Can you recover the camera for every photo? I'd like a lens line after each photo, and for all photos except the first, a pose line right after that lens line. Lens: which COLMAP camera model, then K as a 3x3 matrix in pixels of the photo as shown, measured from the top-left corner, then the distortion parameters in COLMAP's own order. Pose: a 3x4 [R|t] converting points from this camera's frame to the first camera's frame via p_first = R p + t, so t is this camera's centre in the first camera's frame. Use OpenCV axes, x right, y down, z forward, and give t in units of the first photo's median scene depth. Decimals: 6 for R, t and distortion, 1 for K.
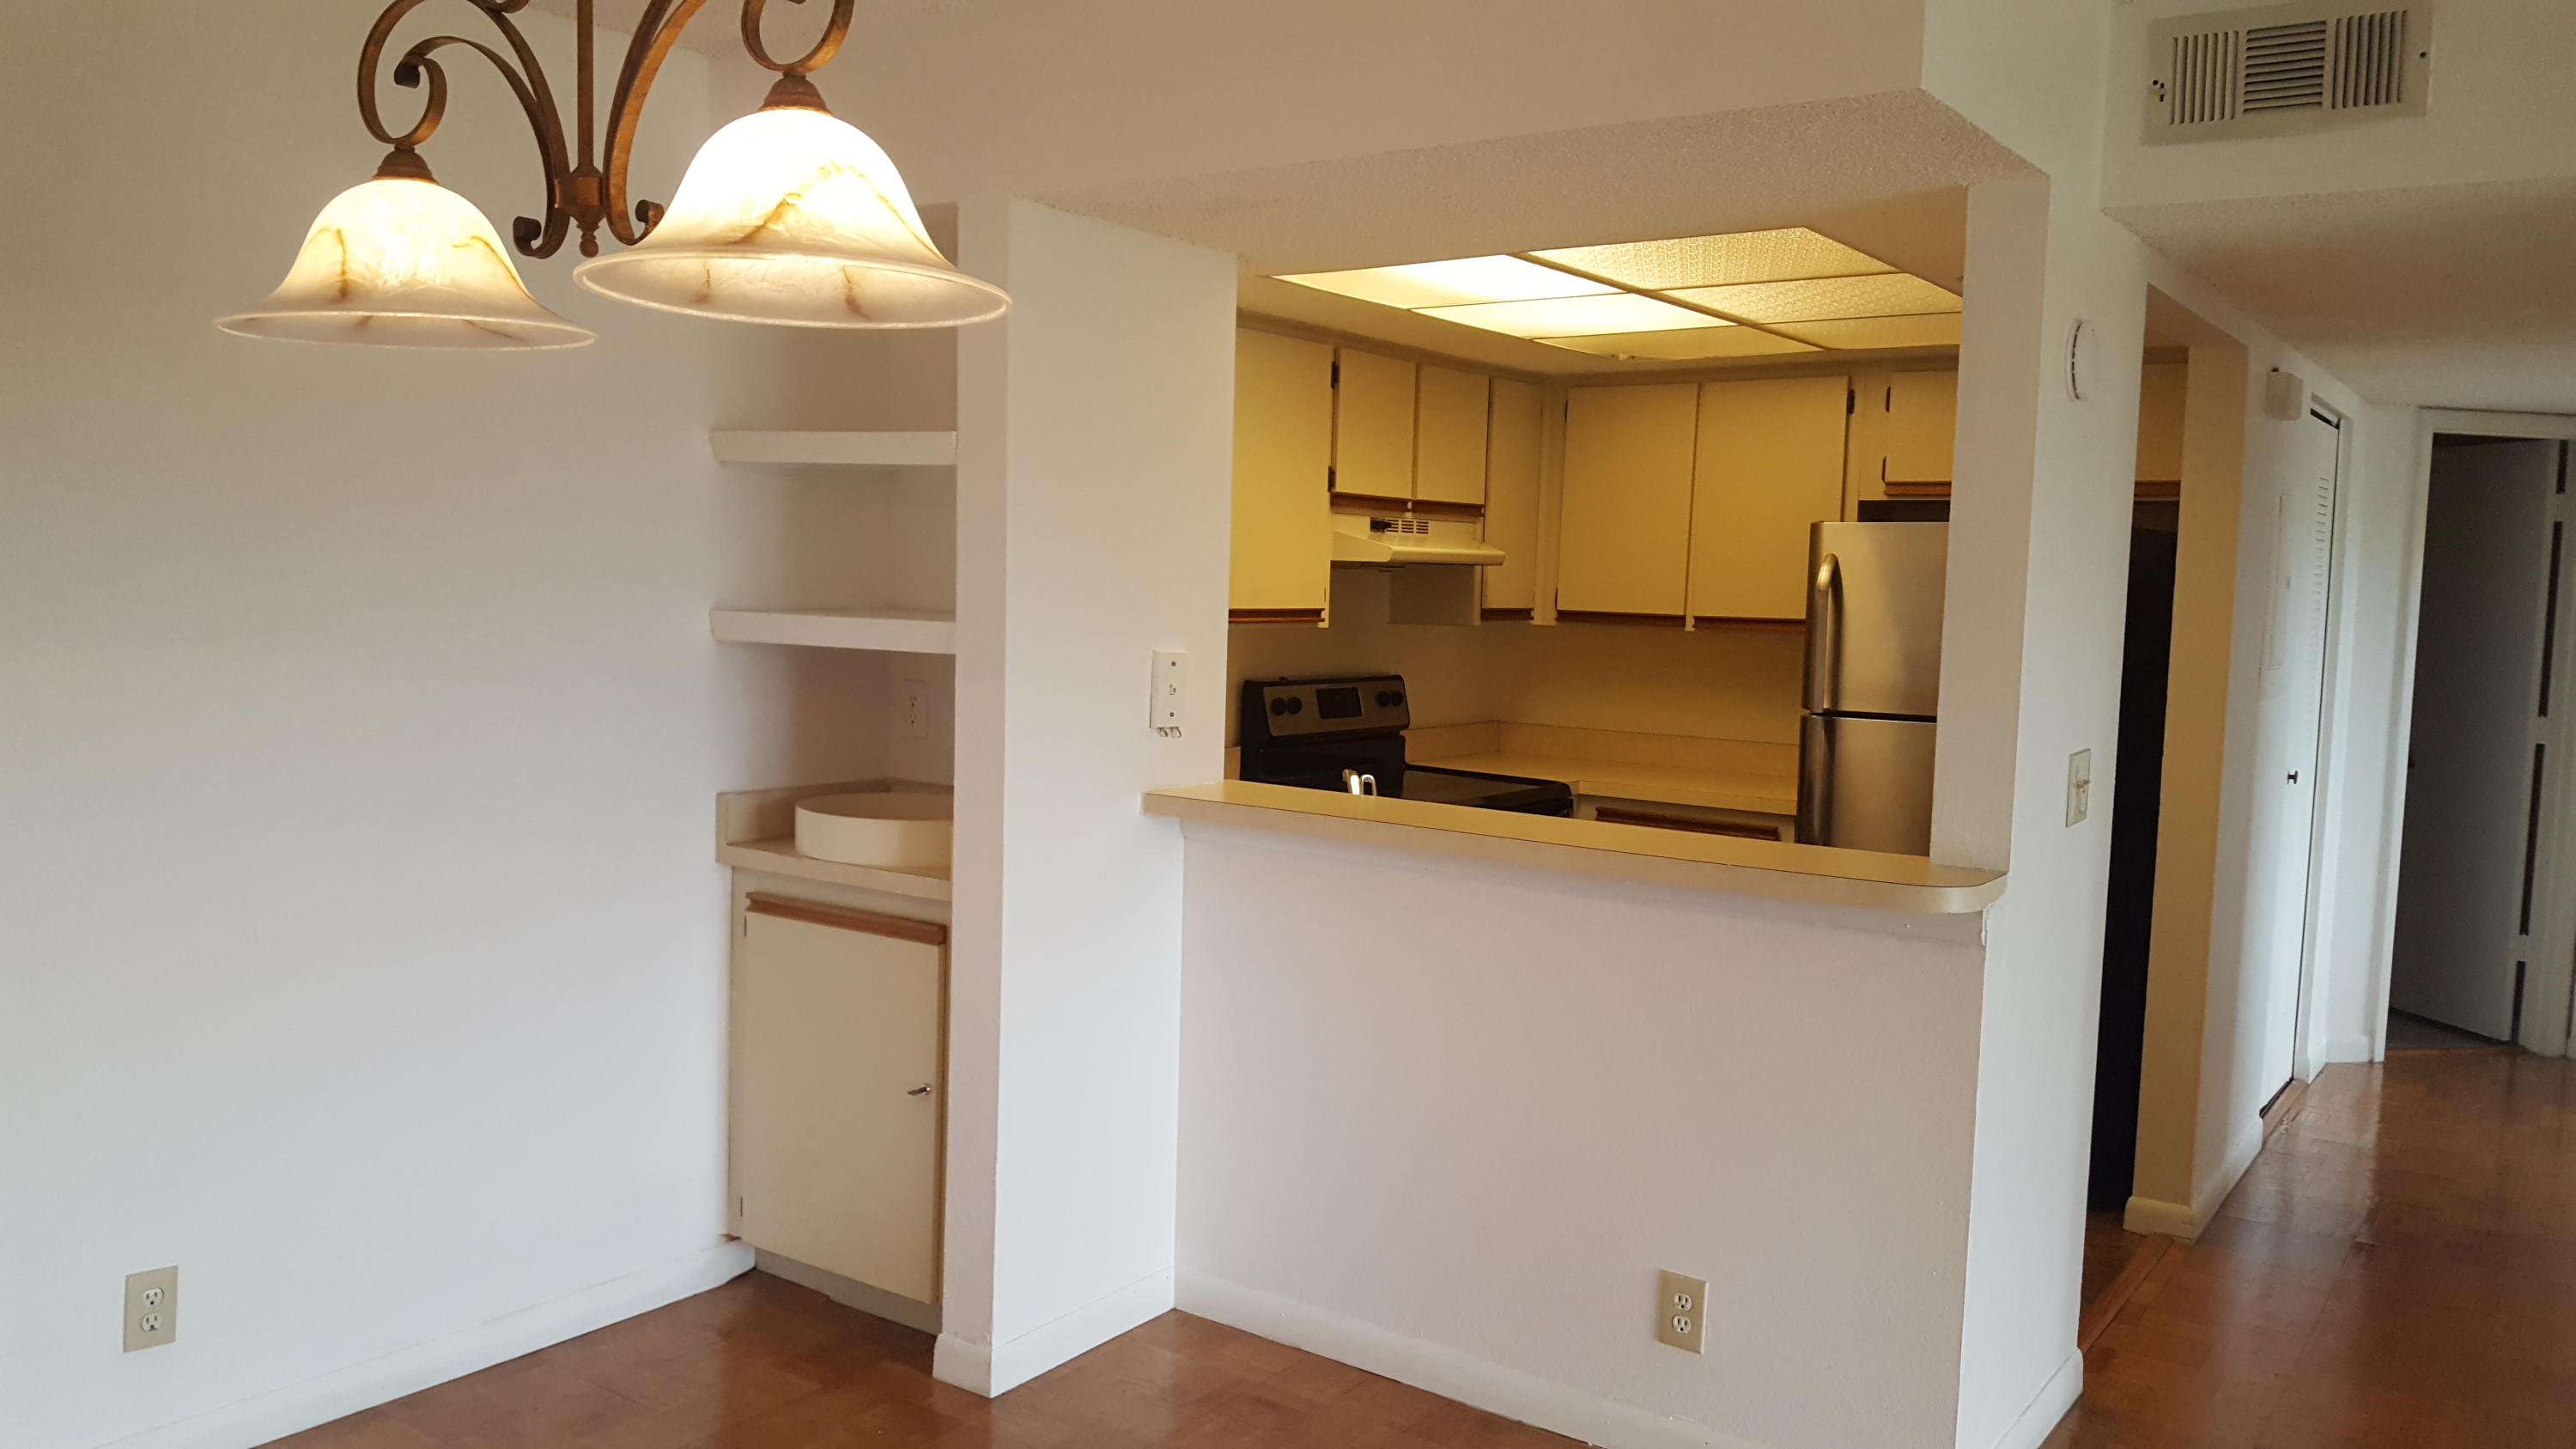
lens RADIAL K [[1898.9, 0, 1264.6], [0, 1898.9, 732.7], [0, 0, 1]] dist [0.178960, -0.335861]
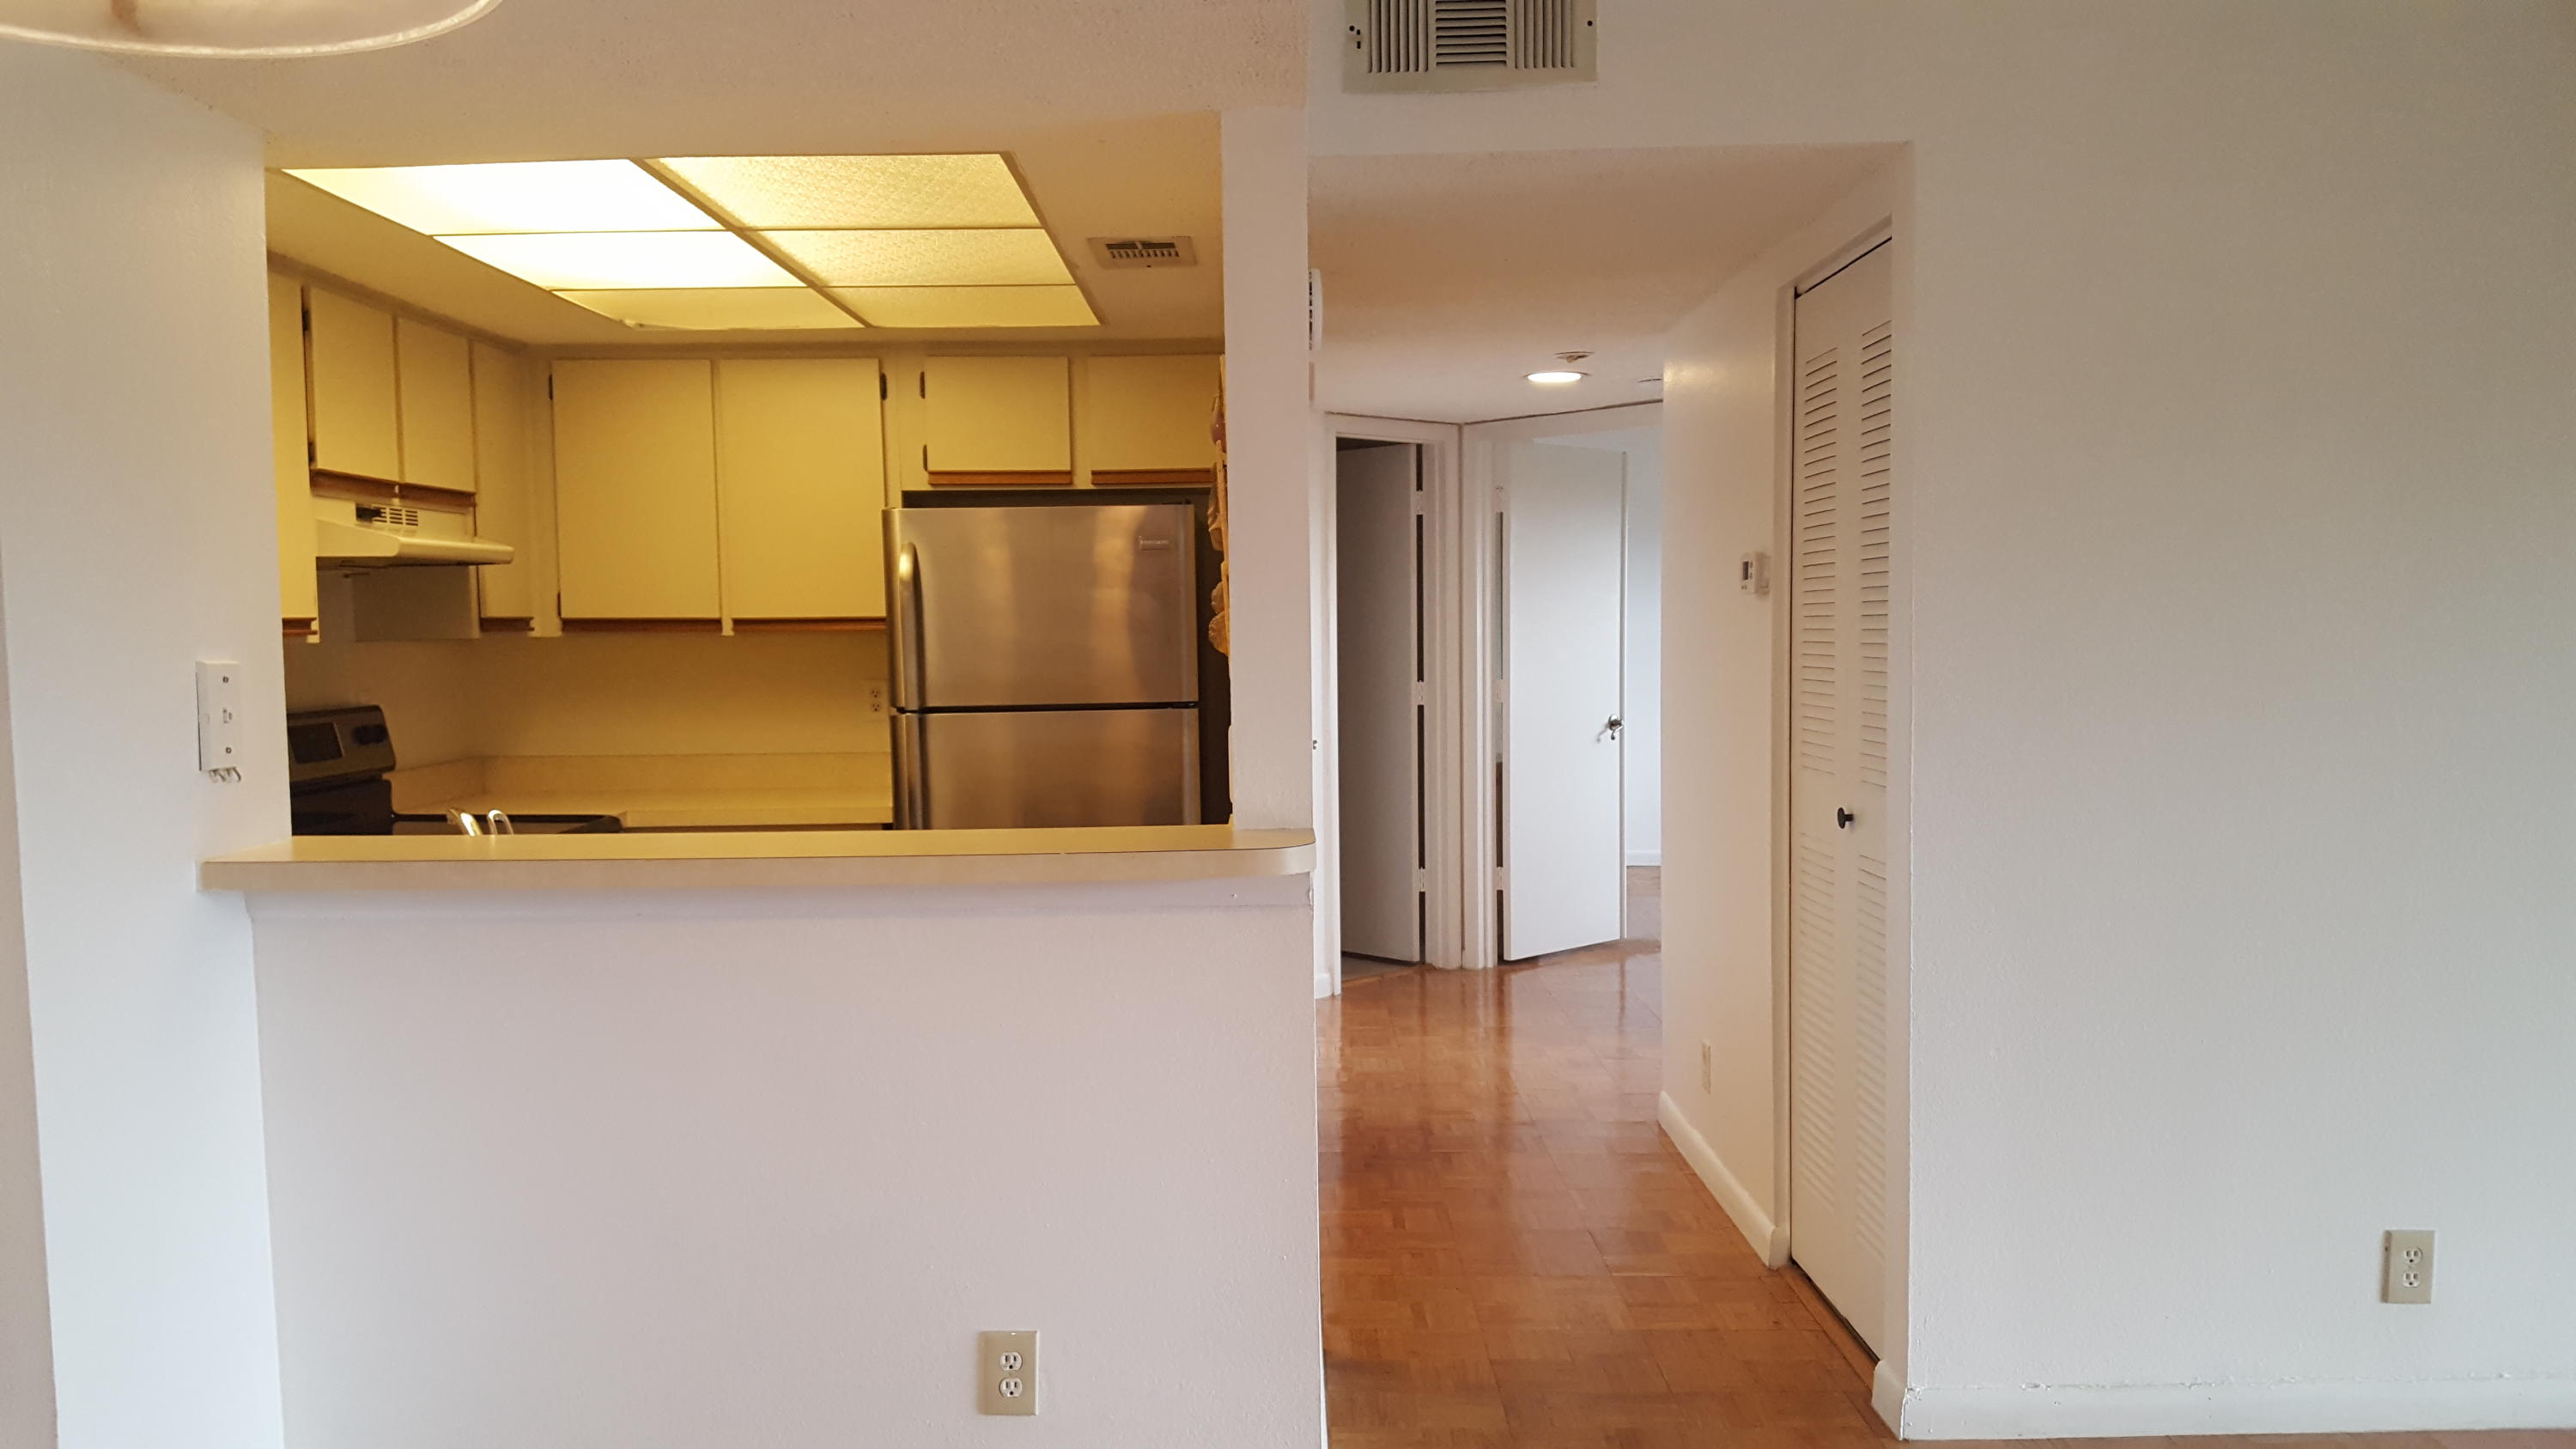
lens RADIAL K [[1891.0, 0, 1208.3], [0, 1891.0, 764.7], [0, 0, 1]] dist [0.221568, -0.584616]
pose [[0.821118, -0.081339, 0.564932, -0.132686], [0.084953, 0.996185, 0.019953, 0.010938], [-0.564400, 0.031609, 0.824896, 0.162498]]
